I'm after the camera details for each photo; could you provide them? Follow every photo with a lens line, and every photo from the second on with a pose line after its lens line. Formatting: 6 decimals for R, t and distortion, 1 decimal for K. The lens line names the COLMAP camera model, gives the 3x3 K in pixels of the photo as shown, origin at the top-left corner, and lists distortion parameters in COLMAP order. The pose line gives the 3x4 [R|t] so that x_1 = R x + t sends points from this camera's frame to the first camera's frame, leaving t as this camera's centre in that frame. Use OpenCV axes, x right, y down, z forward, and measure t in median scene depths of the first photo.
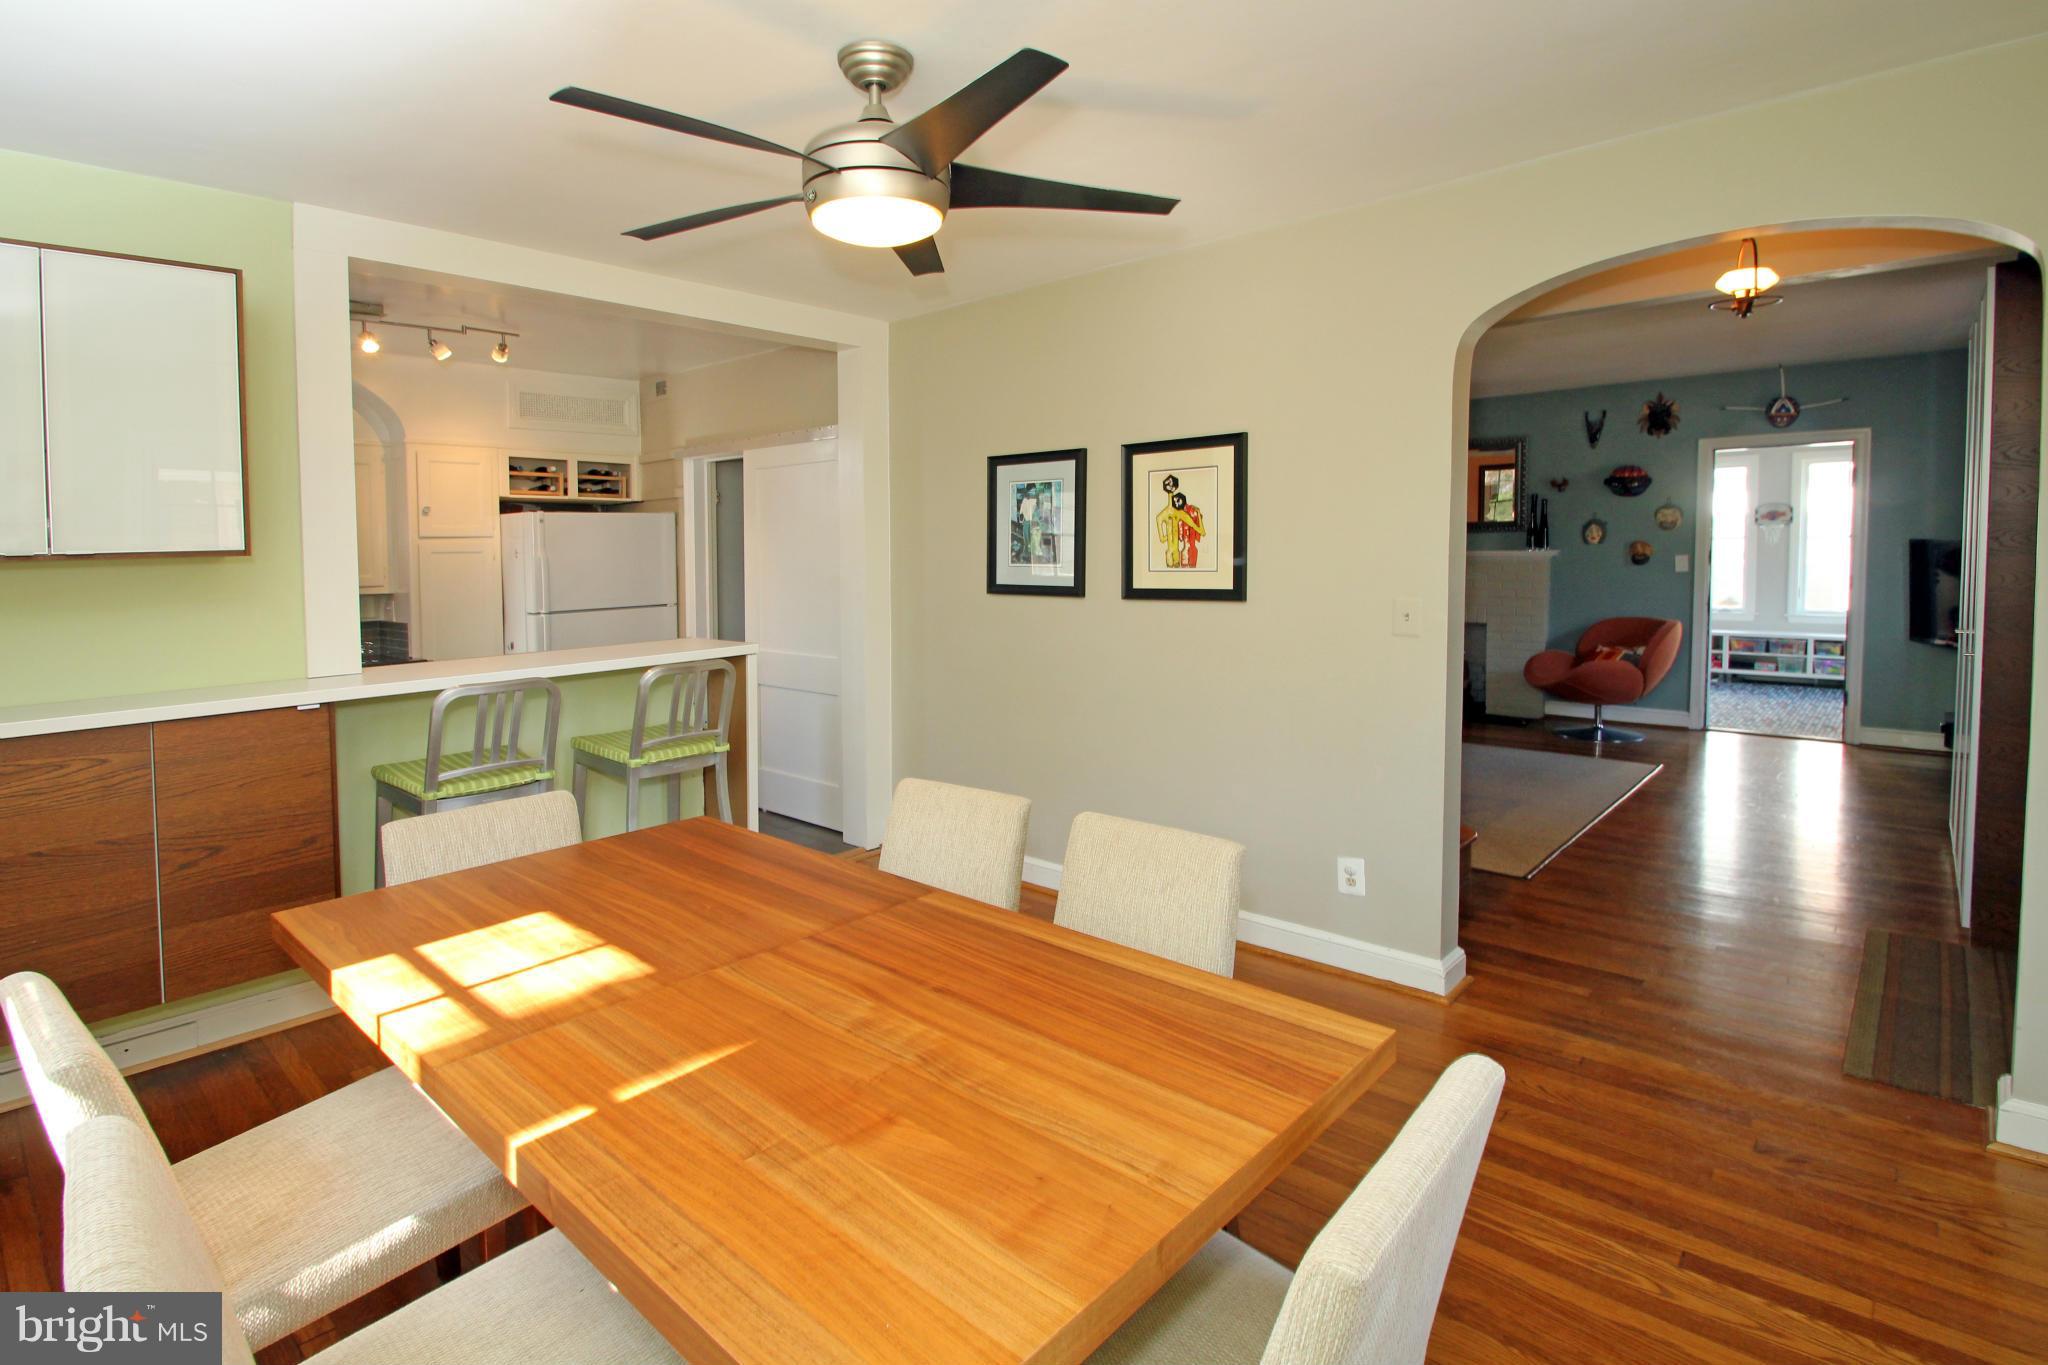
lens RADIAL K [[988.9, 0, 1063.7], [0, 988.9, 584.5], [0, 0, 1]] dist [0.001930, -0.010557]
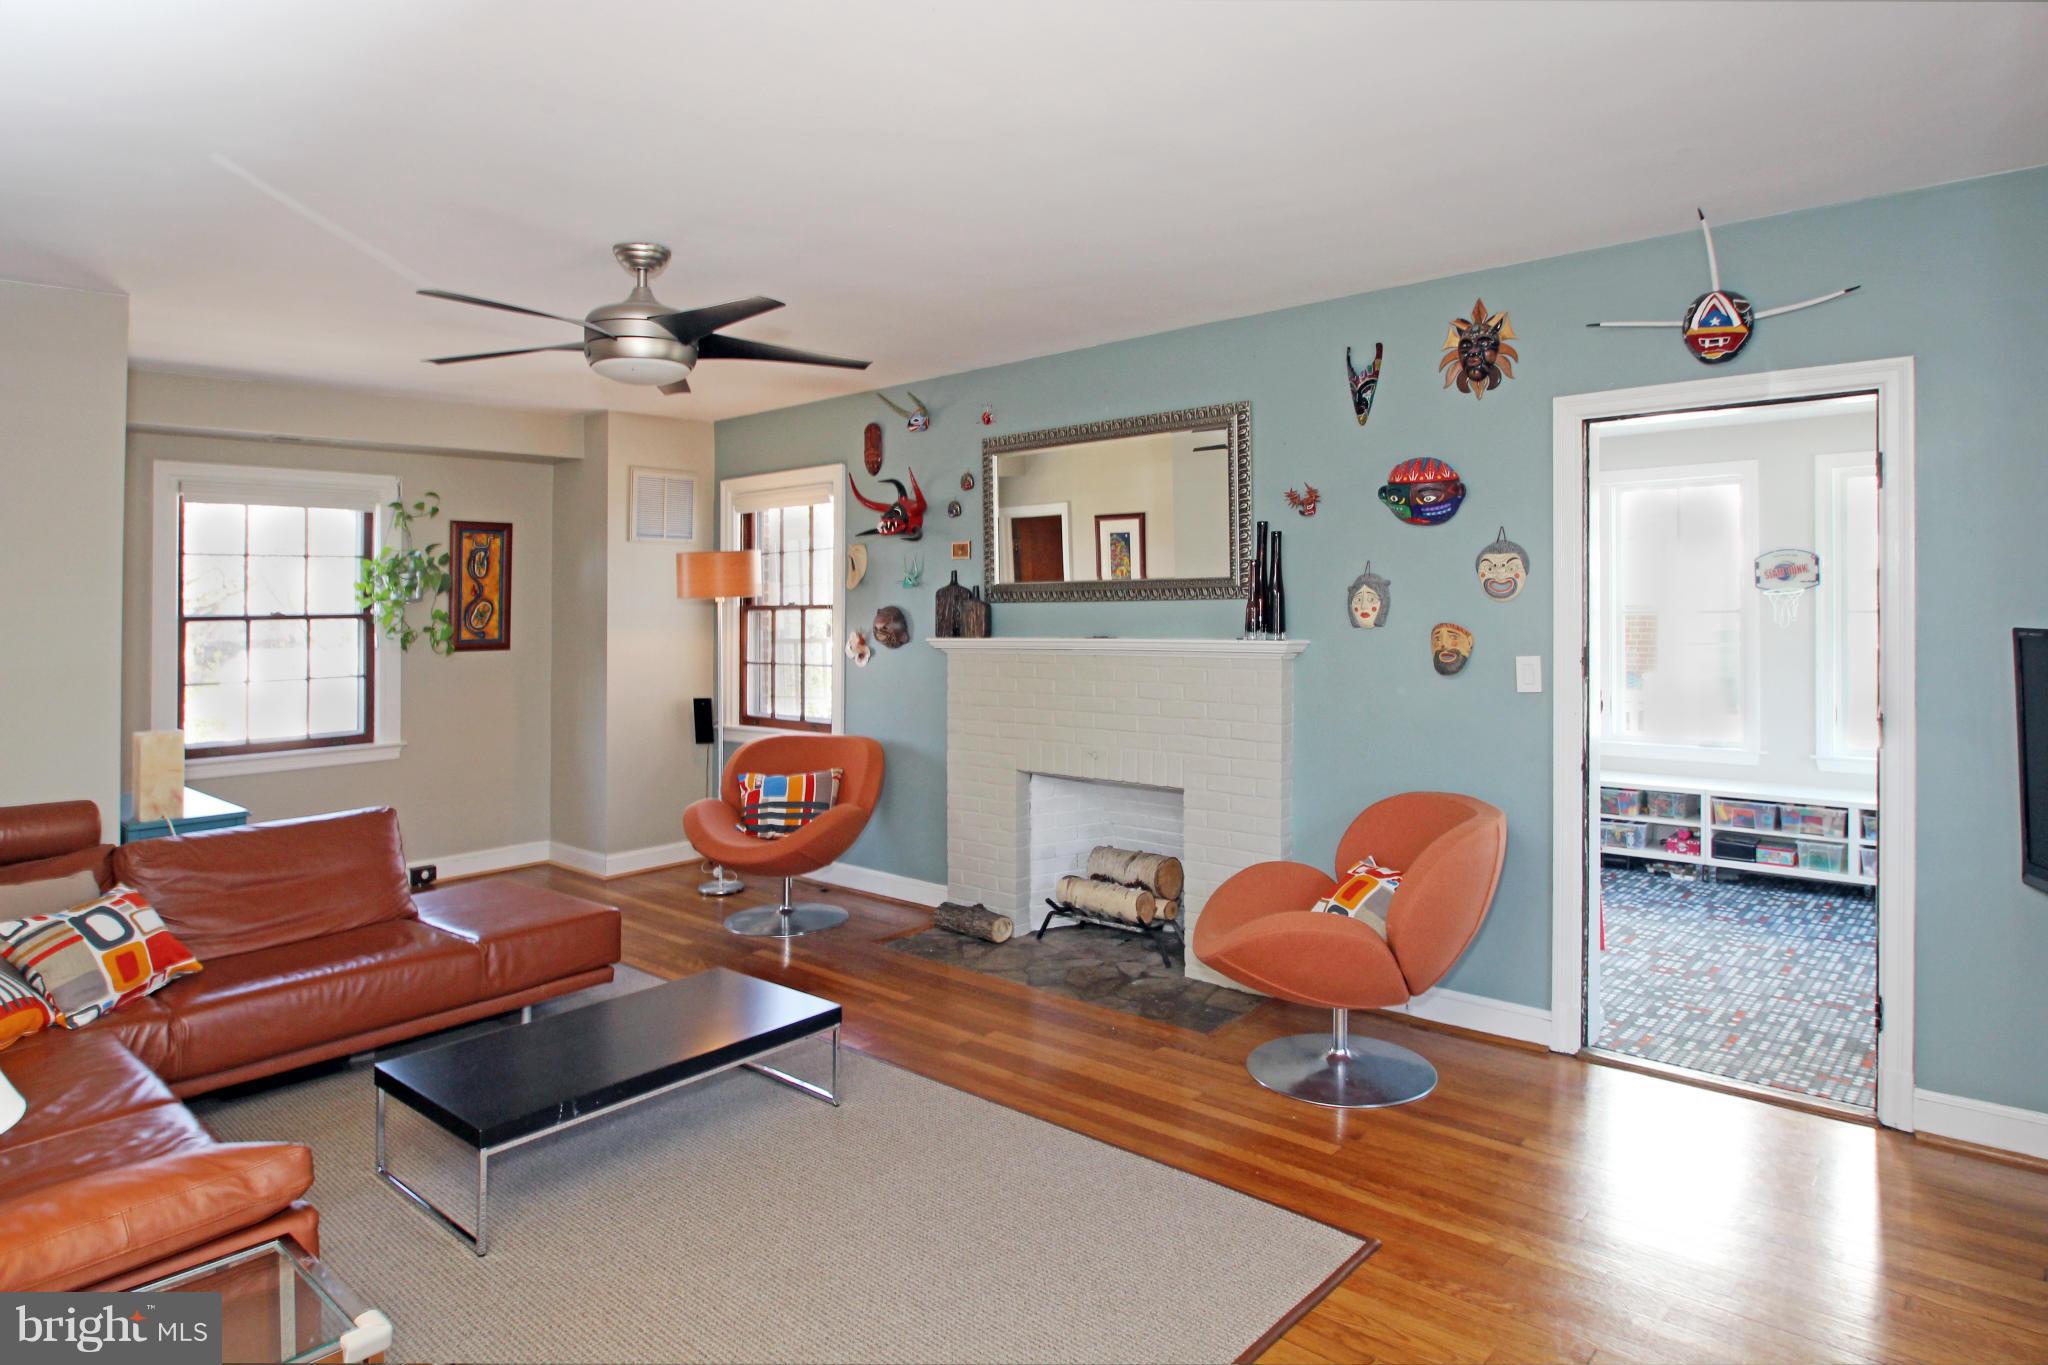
lens RADIAL K [[1188.1, 0, 1107.0], [0, 1188.1, 568.3], [0, 0, 1]] dist [-0.023794, 0.006204]
pose [[0.999362, 0.013246, 0.033180, 0.394139], [-0.011067, 0.997823, -0.065011, -0.031041], [-0.033969, 0.064603, 0.997333, 0.444706]]
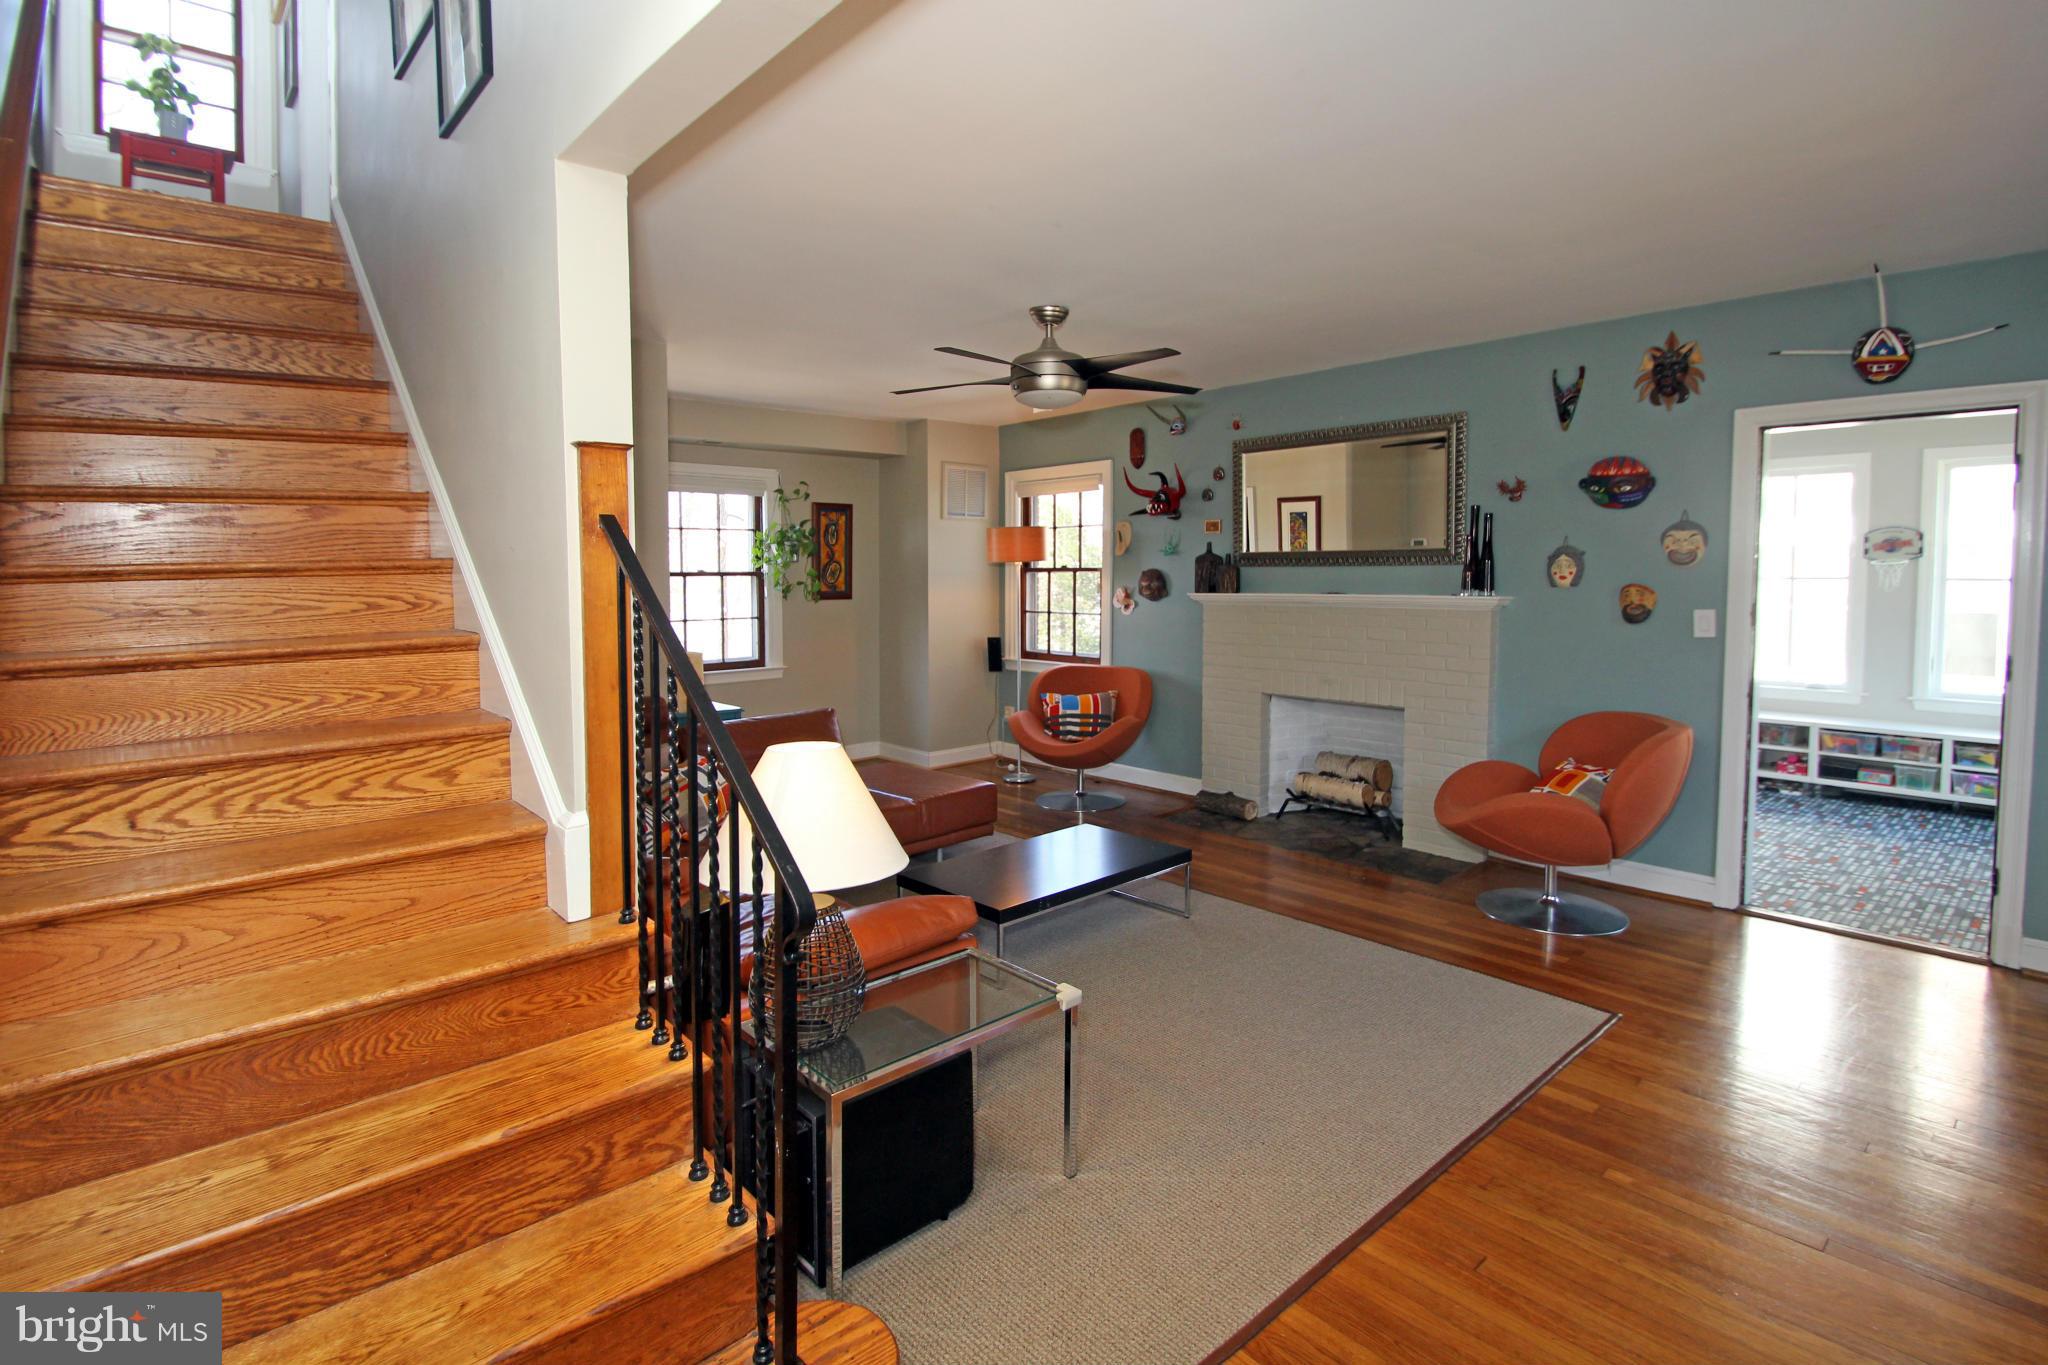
lens RADIAL K [[988.9, 0, 1108.0], [0, 988.9, 600.9], [0, 0, 1]] dist [0.001930, -0.010557]
pose [[0.996663, 0.022116, -0.078572, 0.303720], [-0.022332, 0.999749, -0.001869, -0.025013], [0.078511, 0.003618, 0.996907, 0.370561]]
